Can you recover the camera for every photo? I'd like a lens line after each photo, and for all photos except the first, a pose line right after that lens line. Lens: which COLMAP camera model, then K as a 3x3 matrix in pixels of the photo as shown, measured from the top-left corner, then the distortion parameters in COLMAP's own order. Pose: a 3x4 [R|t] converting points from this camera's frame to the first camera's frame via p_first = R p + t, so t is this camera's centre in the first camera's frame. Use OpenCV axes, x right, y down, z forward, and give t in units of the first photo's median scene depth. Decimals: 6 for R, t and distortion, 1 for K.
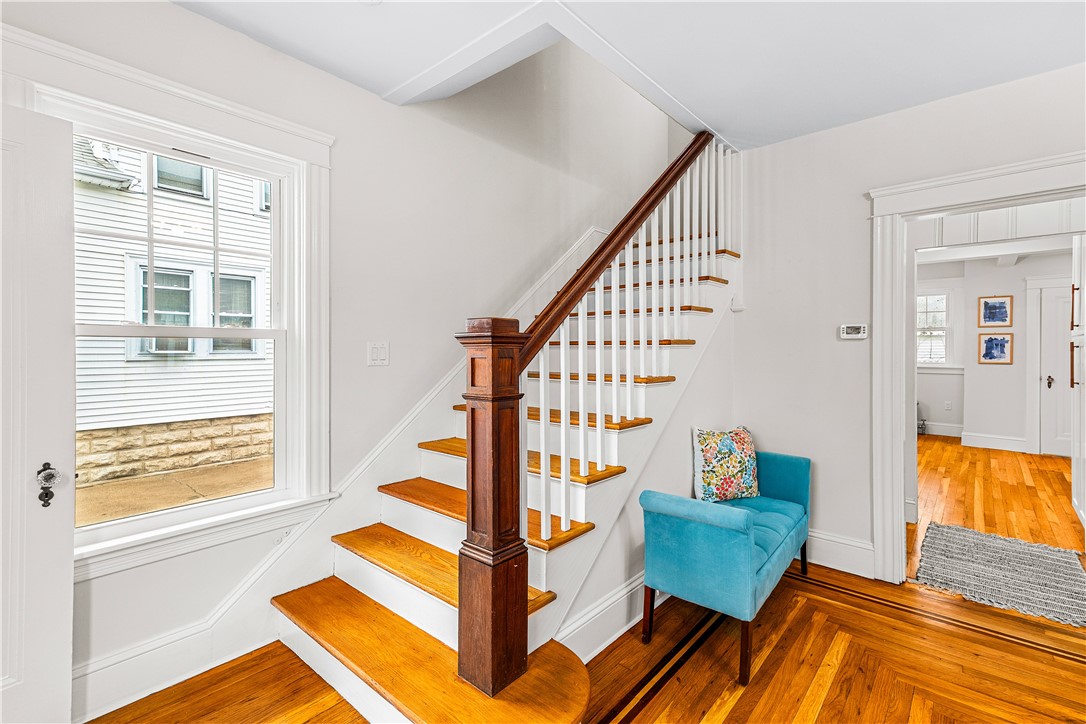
lens RADIAL K [[492.3, 0, 538.7], [0, 492.3, 352.5], [0, 0, 1]] dist [0.024133, 0.000661]
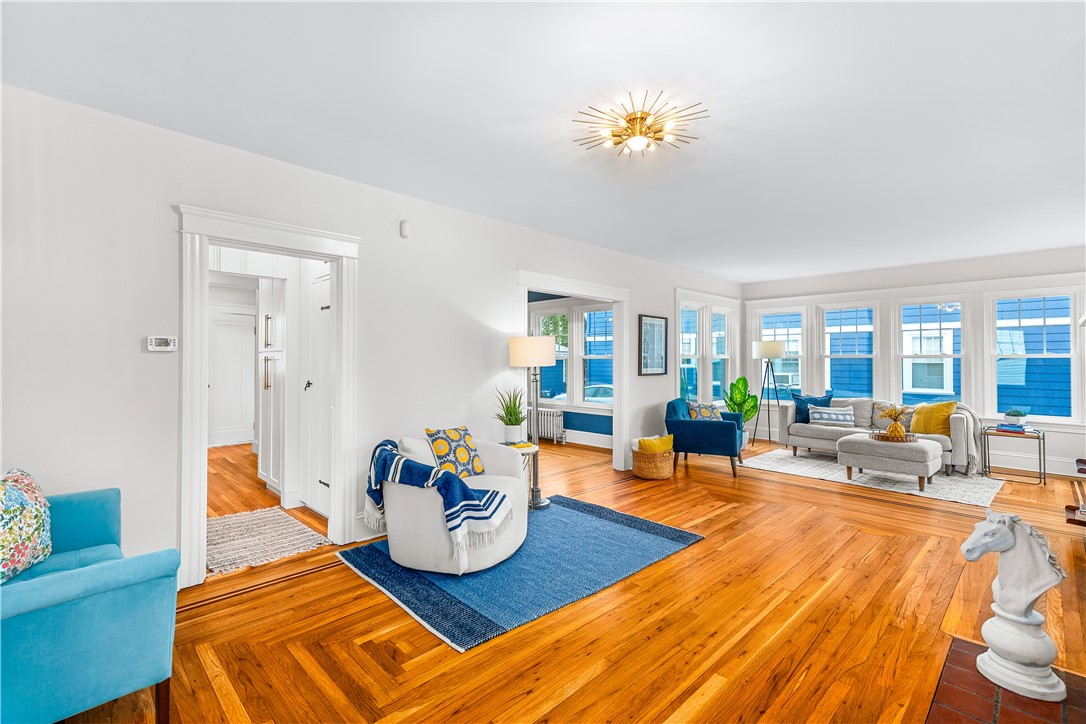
lens RADIAL K [[486.6, 0, 538.1], [0, 486.6, 363.6], [0, 0, 1]] dist [0.021949, 0.000369]
pose [[0.077685, -0.002418, 0.996975, -0.269166], [0.003850, 0.999990, 0.002125, -0.003139], [-0.996971, 0.003673, 0.077694, 0.203361]]
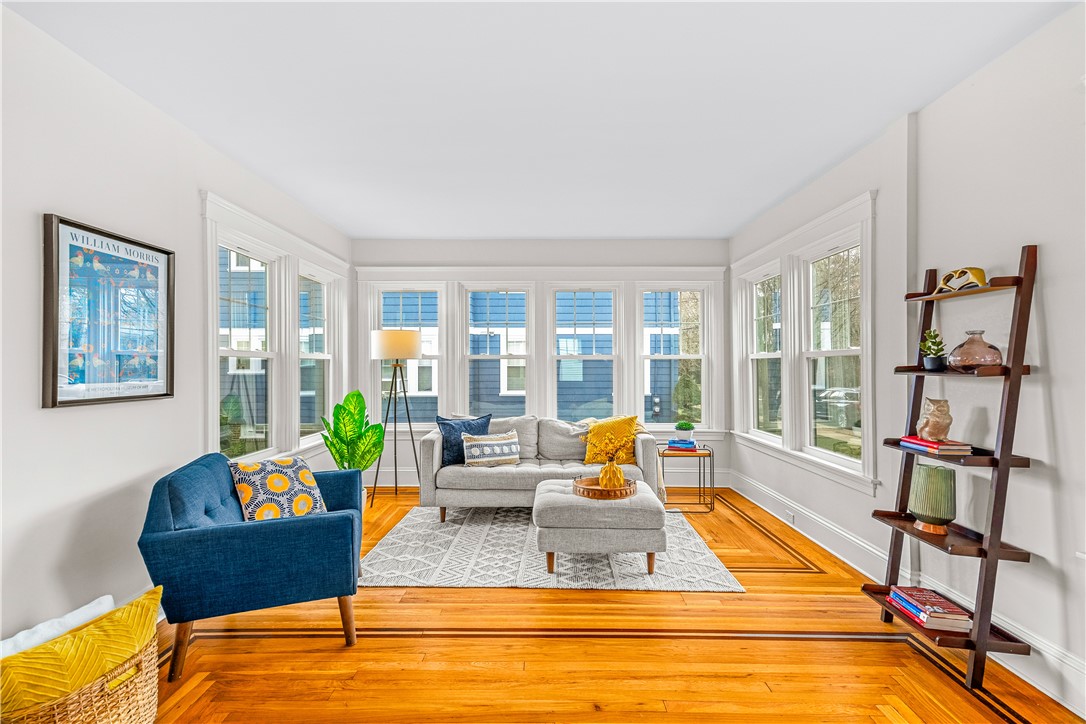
lens RADIAL K [[486.6, 0, 538.1], [0, 486.6, 363.6], [0, 0, 1]] dist [0.021949, 0.000369]
pose [[-0.648941, 0.007540, 0.760801, 0.909187], [0.008719, 0.999959, -0.002473, 0.003087], [-0.760789, 0.005028, -0.648980, -0.137973]]
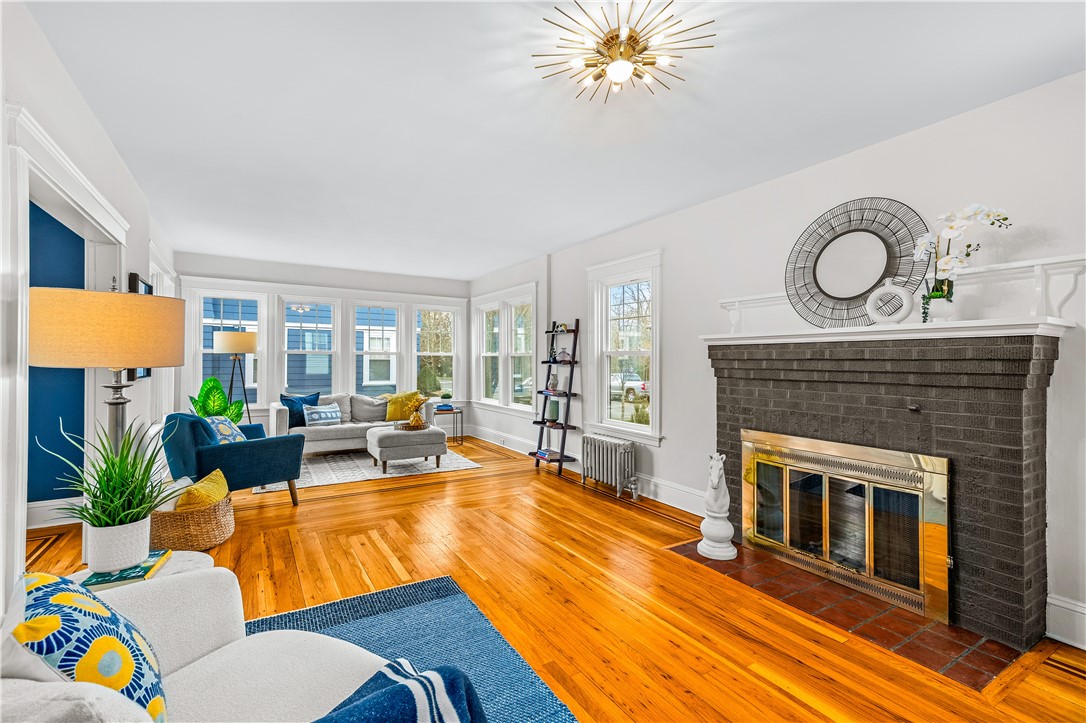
lens RADIAL K [[484.8, 0, 543.1], [0, 484.8, 358.1], [0, 0, 1]] dist [0.022589, 0.000045]
pose [[-0.954643, -0.001390, 0.297749, 0.542533], [-0.001391, 0.999999, 0.000206, -0.001019], [-0.297749, -0.000217, -0.954644, 0.781817]]
